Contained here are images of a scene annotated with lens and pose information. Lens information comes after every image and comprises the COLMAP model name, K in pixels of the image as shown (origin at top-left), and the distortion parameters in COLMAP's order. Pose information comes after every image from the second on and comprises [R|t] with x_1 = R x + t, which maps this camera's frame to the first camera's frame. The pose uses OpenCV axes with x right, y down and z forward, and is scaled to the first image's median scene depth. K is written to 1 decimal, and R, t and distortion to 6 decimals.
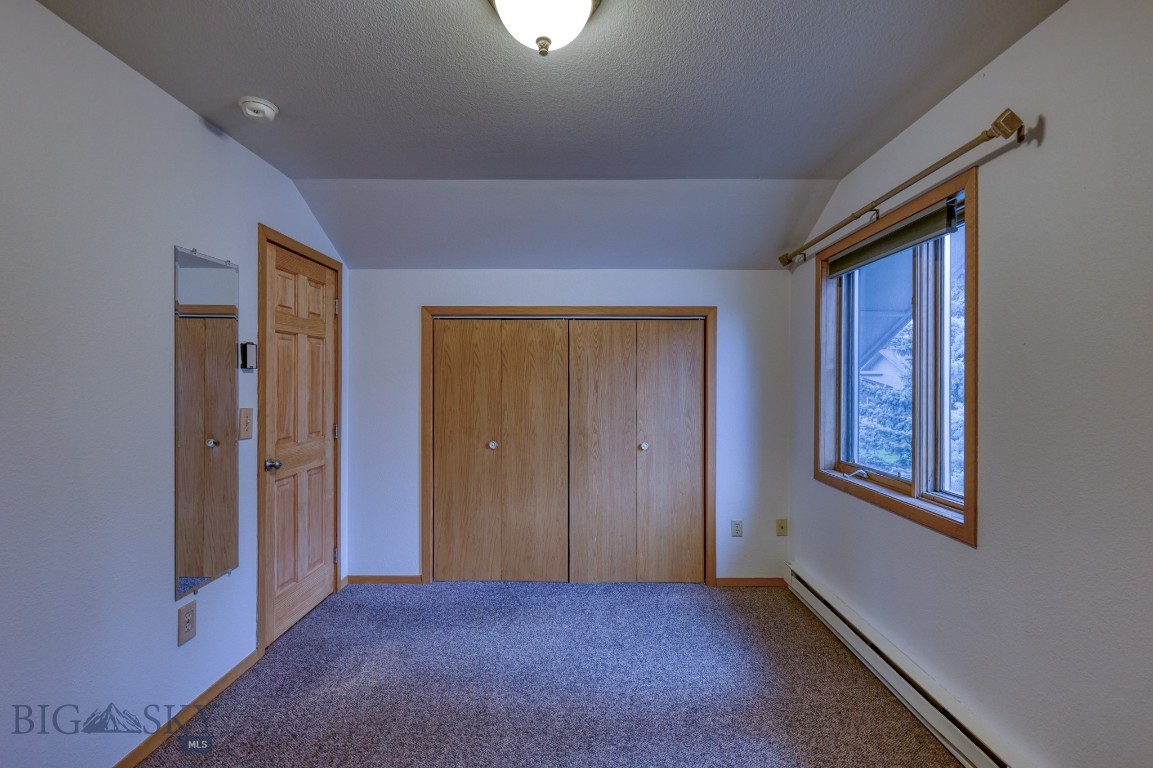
lens RADIAL K [[509.9, 0, 581.6], [0, 509.9, 383.6], [0, 0, 1]] dist [0.000544, 0.000306]
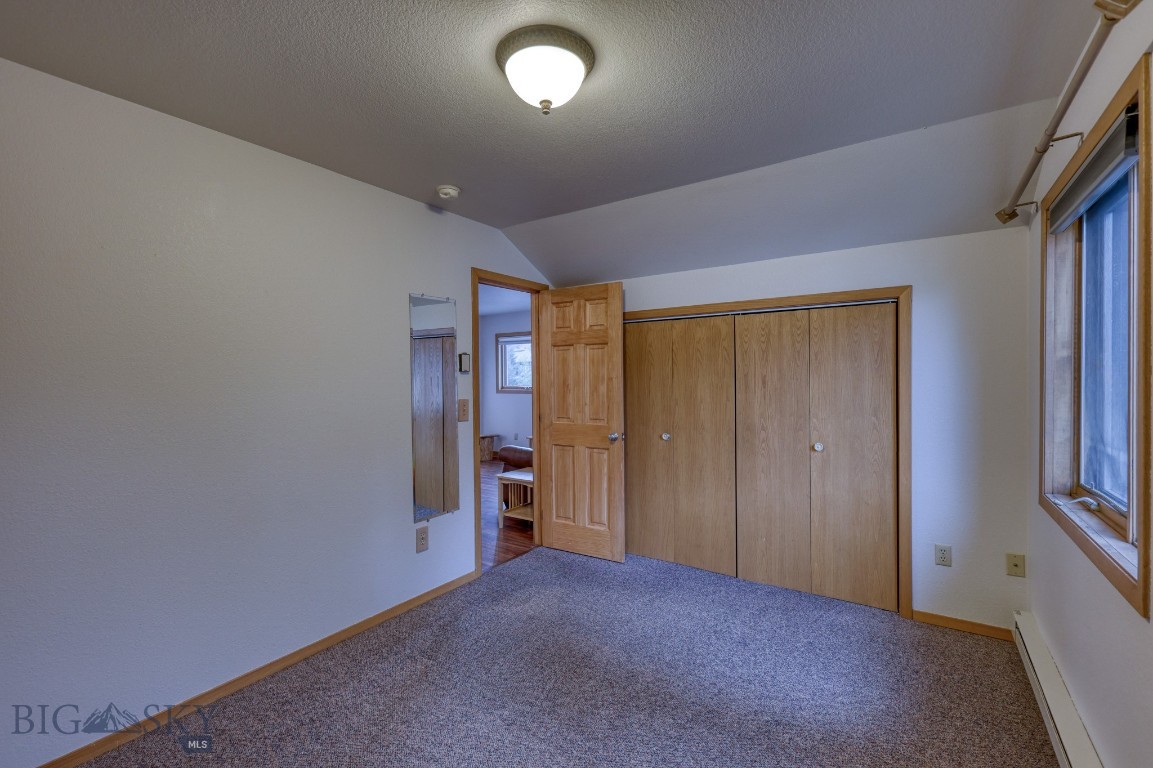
lens RADIAL K [[499.7, 0, 576.5], [0, 499.7, 384.0], [0, 0, 1]] dist [-0.000382, -0.000159]
pose [[0.827623, -0.003334, -0.561275, 0.286250], [0.010391, 0.999902, 0.009383, -0.003301], [0.561189, -0.013598, 0.827576, 0.017315]]
